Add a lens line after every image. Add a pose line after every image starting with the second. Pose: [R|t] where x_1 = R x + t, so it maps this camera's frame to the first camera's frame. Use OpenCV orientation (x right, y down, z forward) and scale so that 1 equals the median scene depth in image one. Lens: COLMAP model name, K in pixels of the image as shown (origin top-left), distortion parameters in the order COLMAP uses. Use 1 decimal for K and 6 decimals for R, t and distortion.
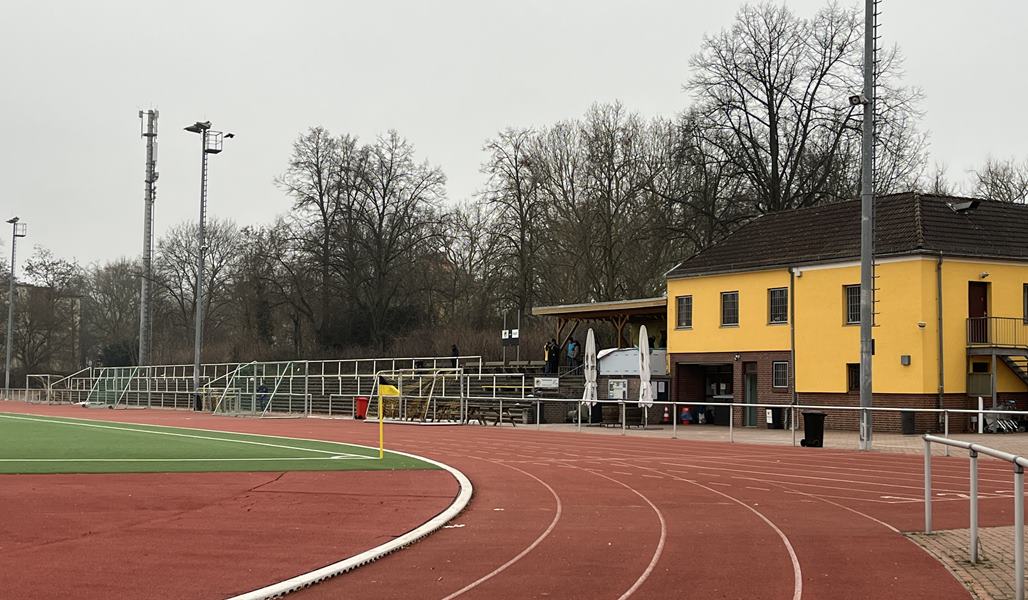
lens RADIAL K [[1371.4, 0, 513.7], [0, 1371.4, 298.4], [0, 0, 1]] dist [0.044736, 0.000000]
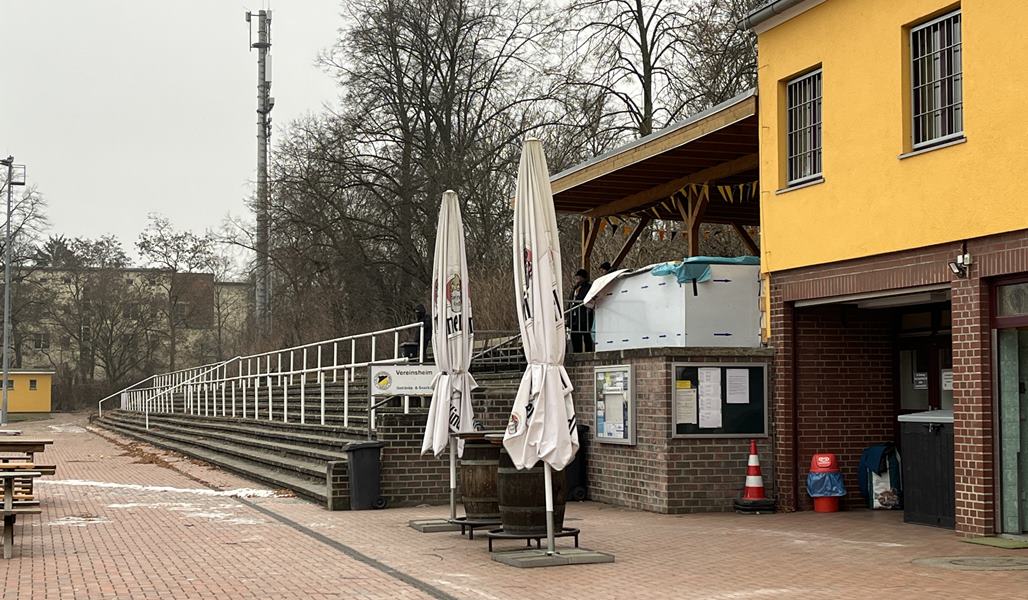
lens RADIAL K [[1609.4, 0, 514.3], [0, 1609.4, 302.2], [0, 0, 1]] dist [0.066768, 0.000000]
pose [[0.972369, -0.031177, -0.231356, 0.141704], [0.032548, 0.999468, 0.002110, 0.043900], [0.231167, -0.009581, 0.972867, 0.647395]]
